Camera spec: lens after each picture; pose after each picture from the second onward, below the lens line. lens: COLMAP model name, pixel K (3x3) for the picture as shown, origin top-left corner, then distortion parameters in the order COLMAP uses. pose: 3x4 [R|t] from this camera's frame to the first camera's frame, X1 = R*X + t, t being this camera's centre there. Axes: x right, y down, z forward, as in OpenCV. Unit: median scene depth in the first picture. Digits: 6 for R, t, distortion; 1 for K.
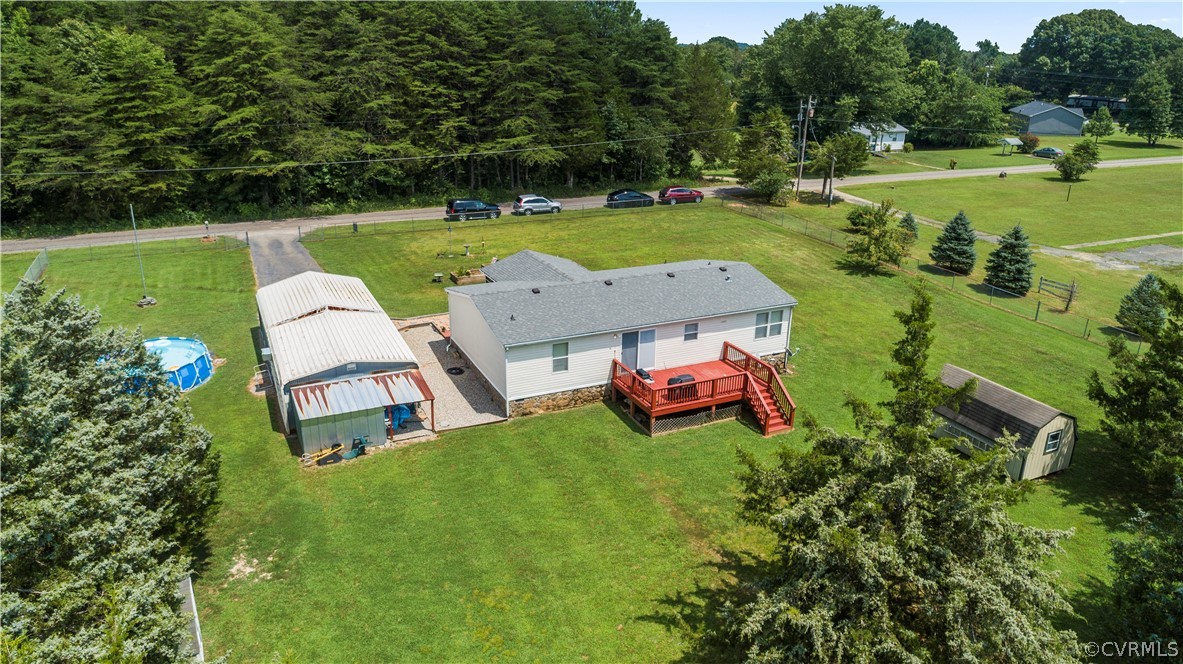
lens RADIAL K [[818.2, 0, 594.4], [0, 818.2, 327.3], [0, 0, 1]] dist [-0.001426, 0.004242]
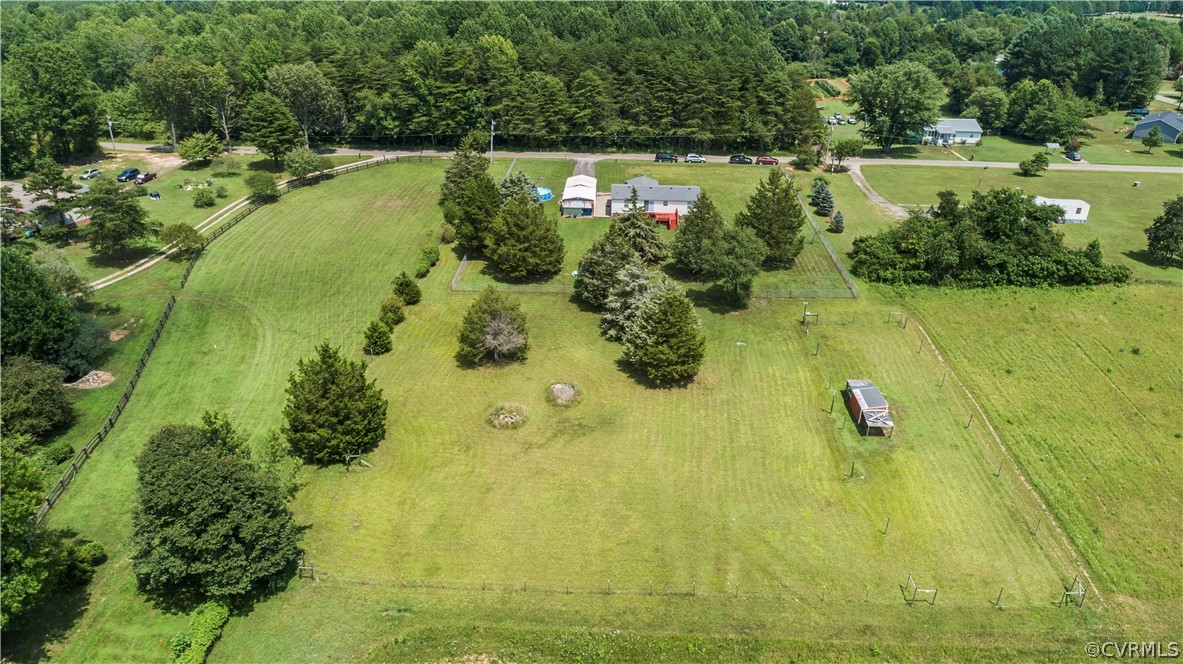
lens RADIAL K [[818.2, 0, 592.0], [0, 818.2, 334.2], [0, 0, 1]] dist [-0.001426, 0.004242]
pose [[0.883983, 0.200293, -0.422442, 0.794407], [-0.155518, 0.978101, 0.138319, 0.066025], [0.440895, -0.056575, 0.895774, -1.305847]]
